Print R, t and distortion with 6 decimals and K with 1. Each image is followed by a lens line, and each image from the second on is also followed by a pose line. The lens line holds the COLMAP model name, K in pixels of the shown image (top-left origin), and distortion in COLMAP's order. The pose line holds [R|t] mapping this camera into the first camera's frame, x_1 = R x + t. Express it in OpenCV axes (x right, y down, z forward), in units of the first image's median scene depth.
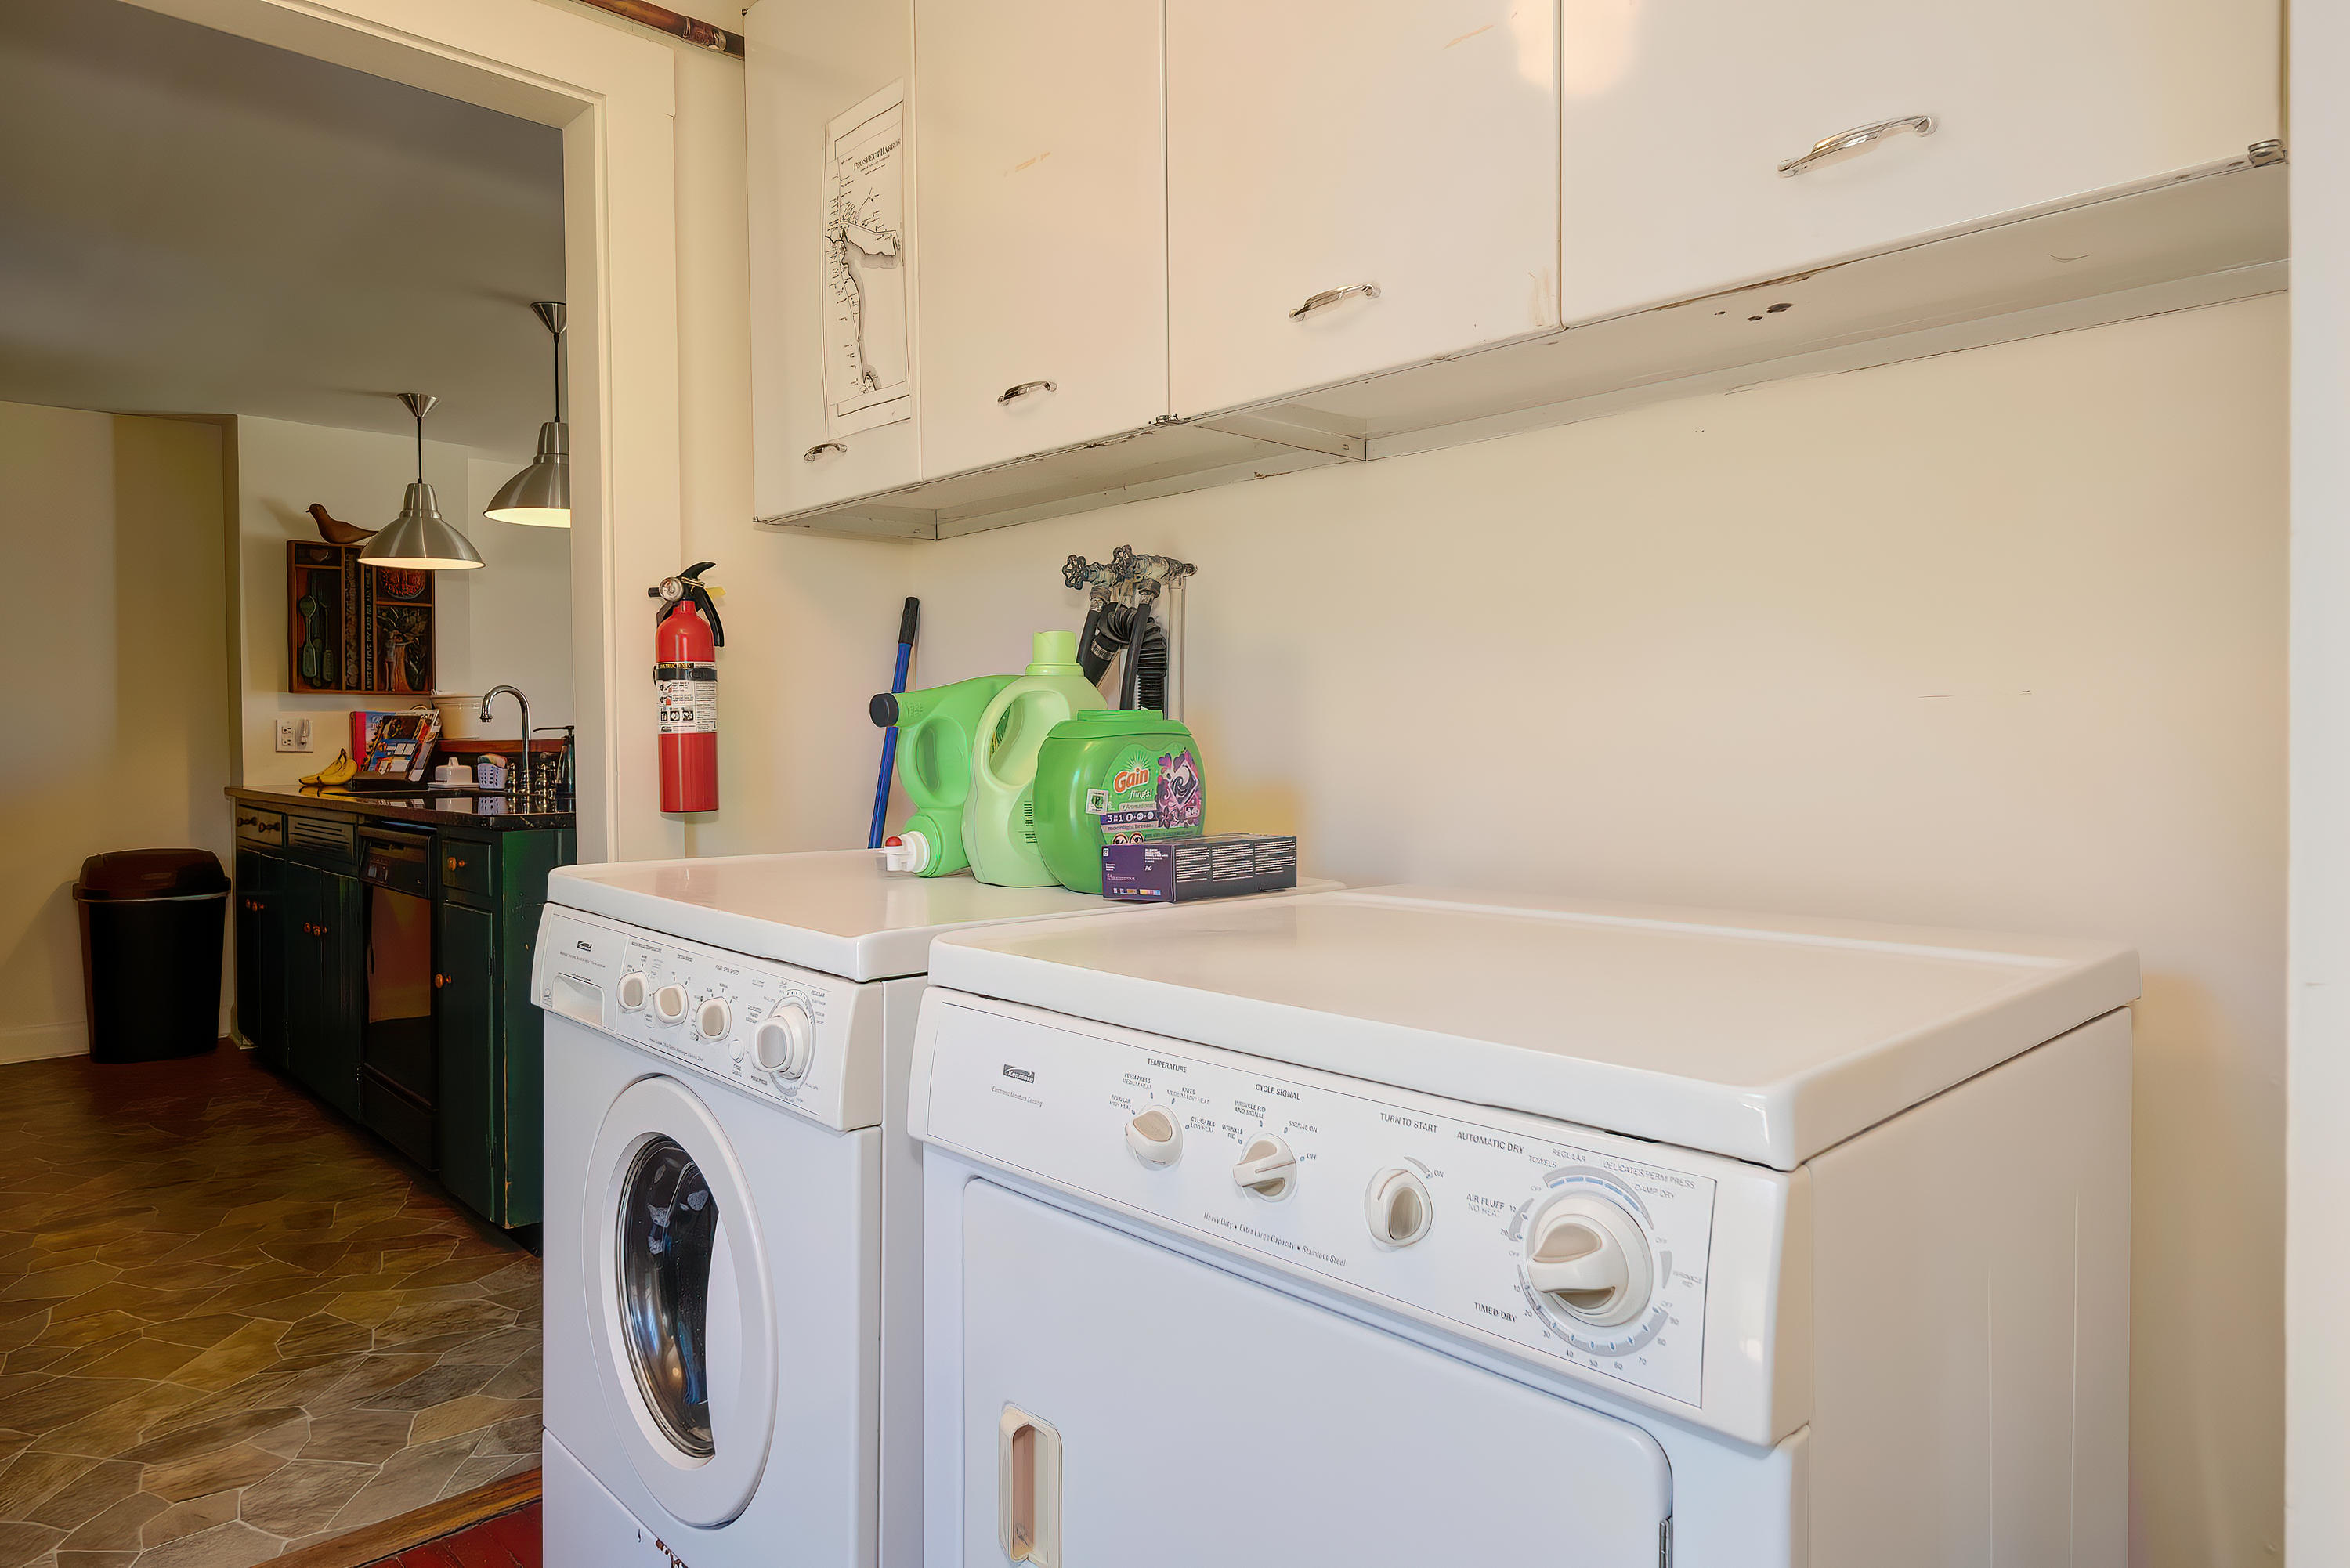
lens RADIAL K [[1377.2, 0, 1183.4], [0, 1377.2, 761.6], [0, 0, 1]] dist [-0.002445, -0.002601]
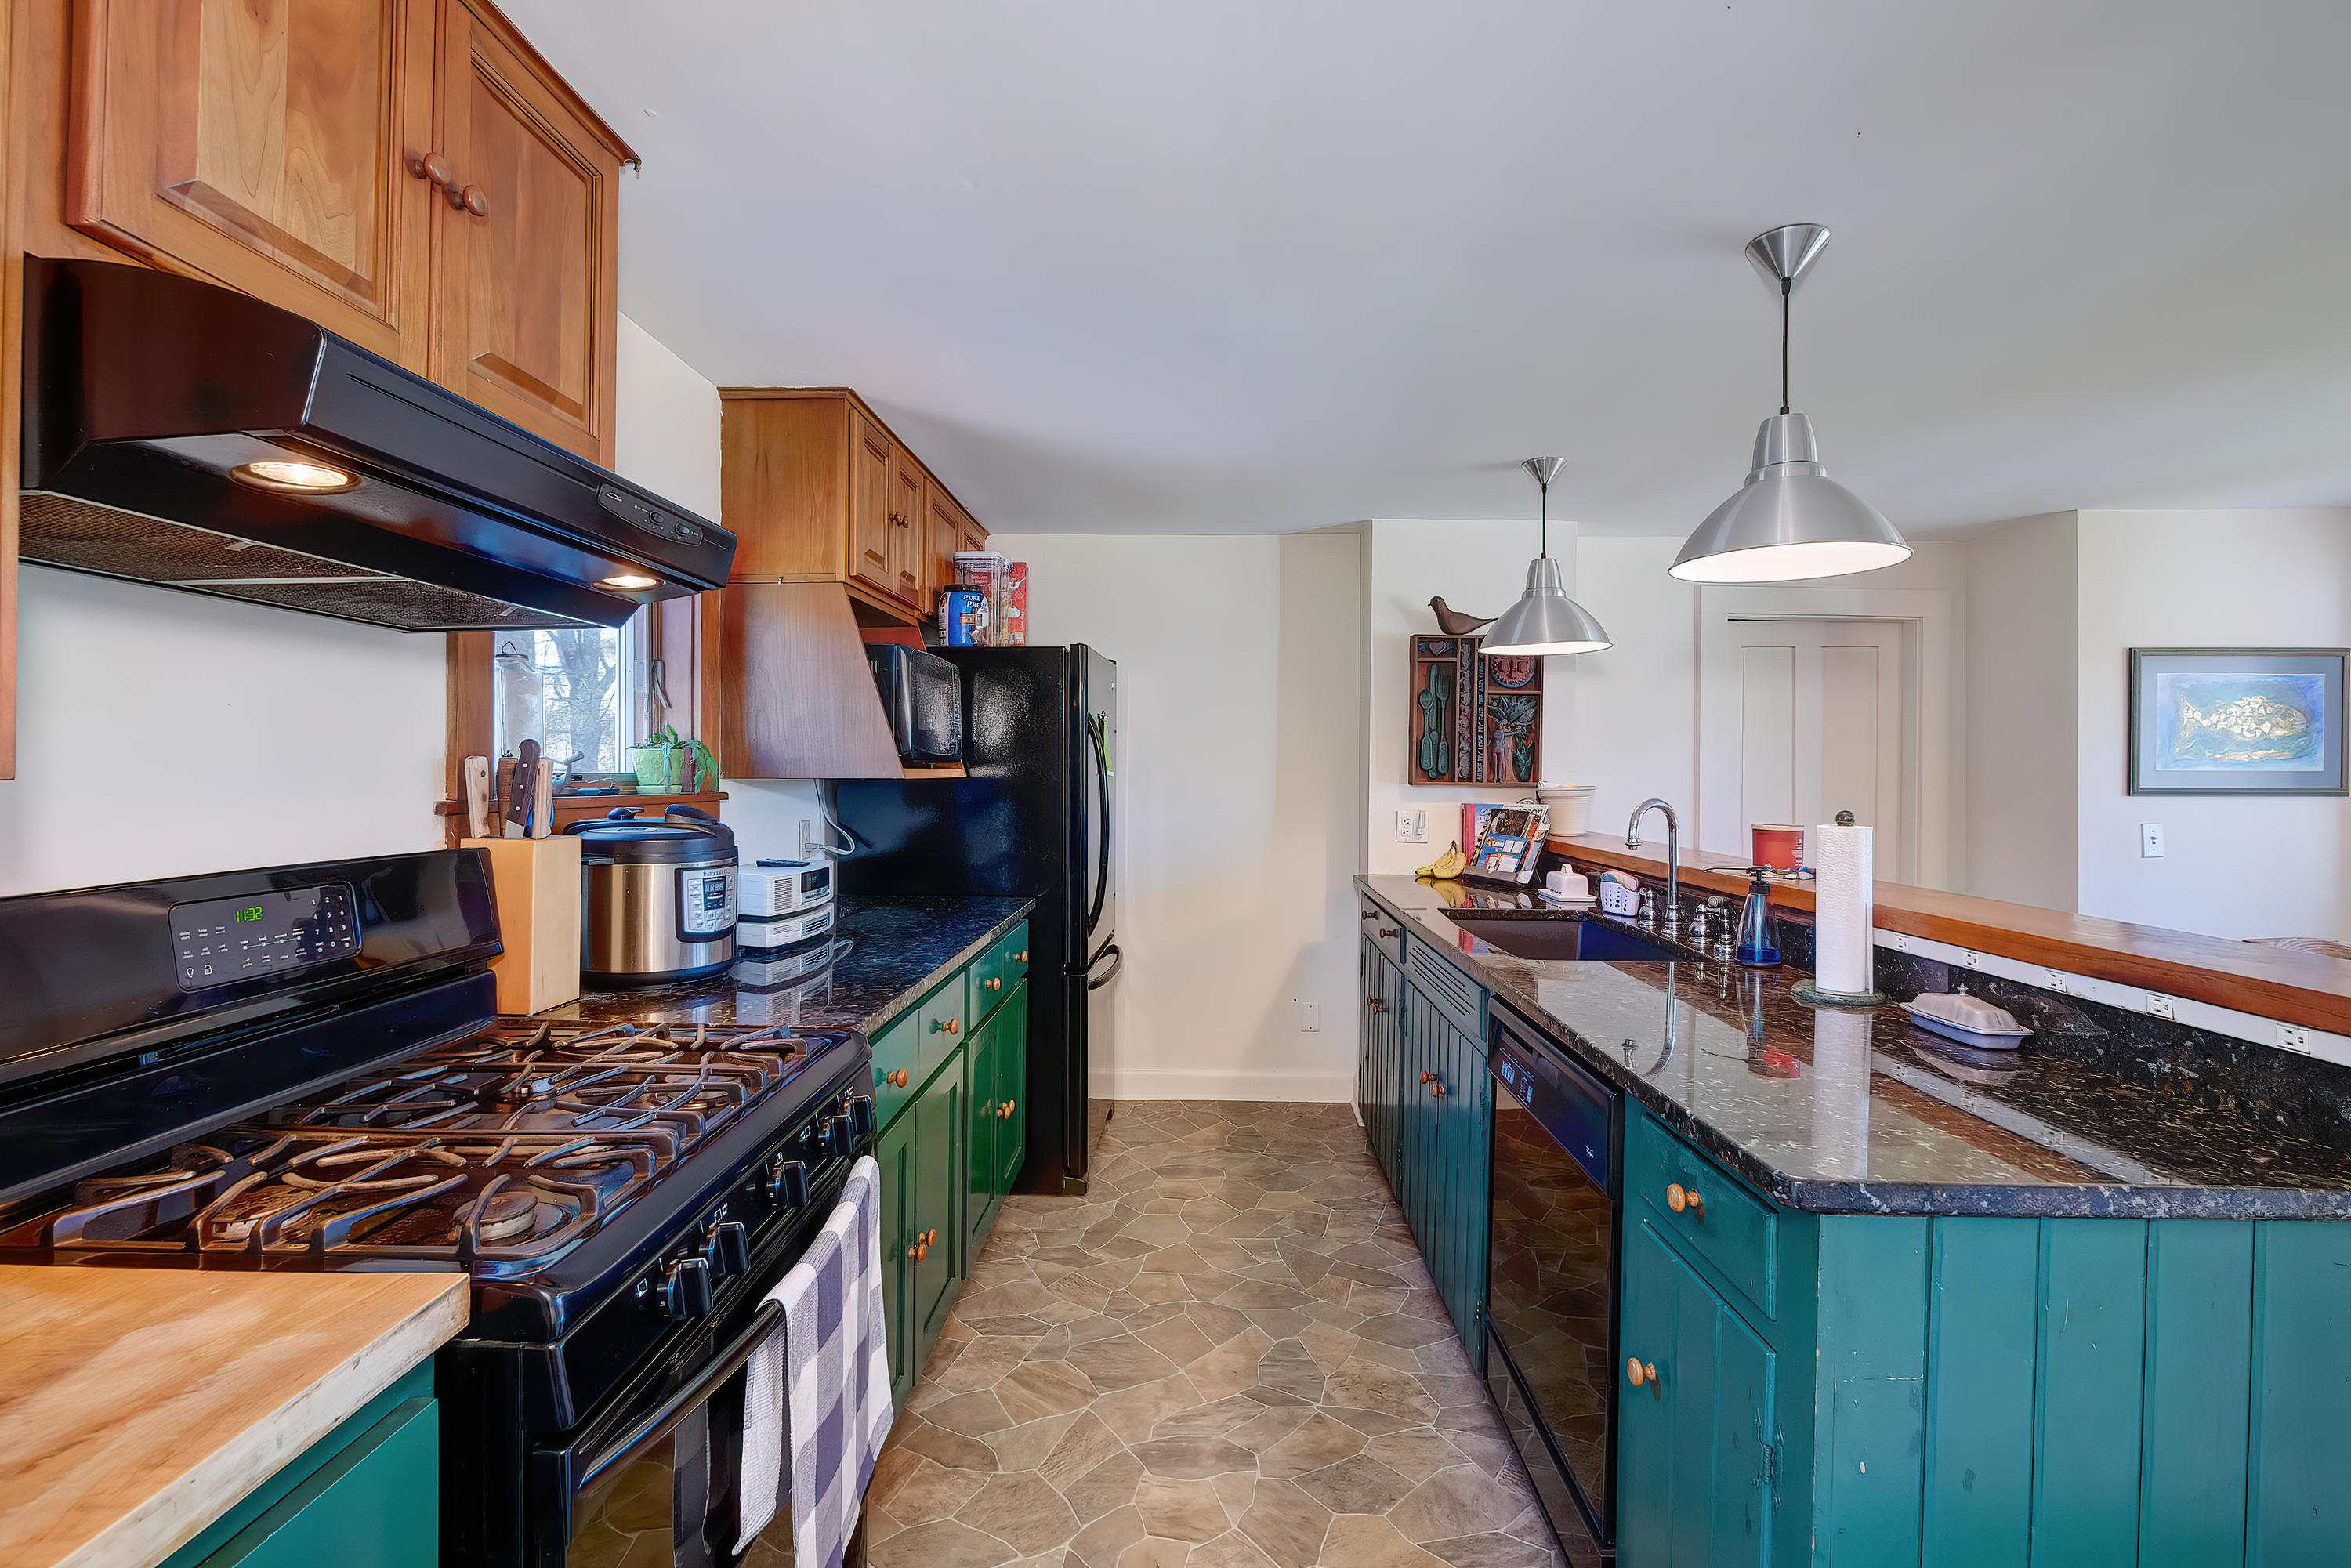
lens RADIAL K [[1017.5, 0, 1187.8], [0, 1017.5, 772.4], [0, 0, 1]] dist [-0.000466, -0.000045]
pose [[0.709650, 0.015935, -0.704374, -0.234636], [-0.025843, 0.999660, -0.003421, -0.052188], [0.704080, 0.020630, 0.709821, 0.347961]]
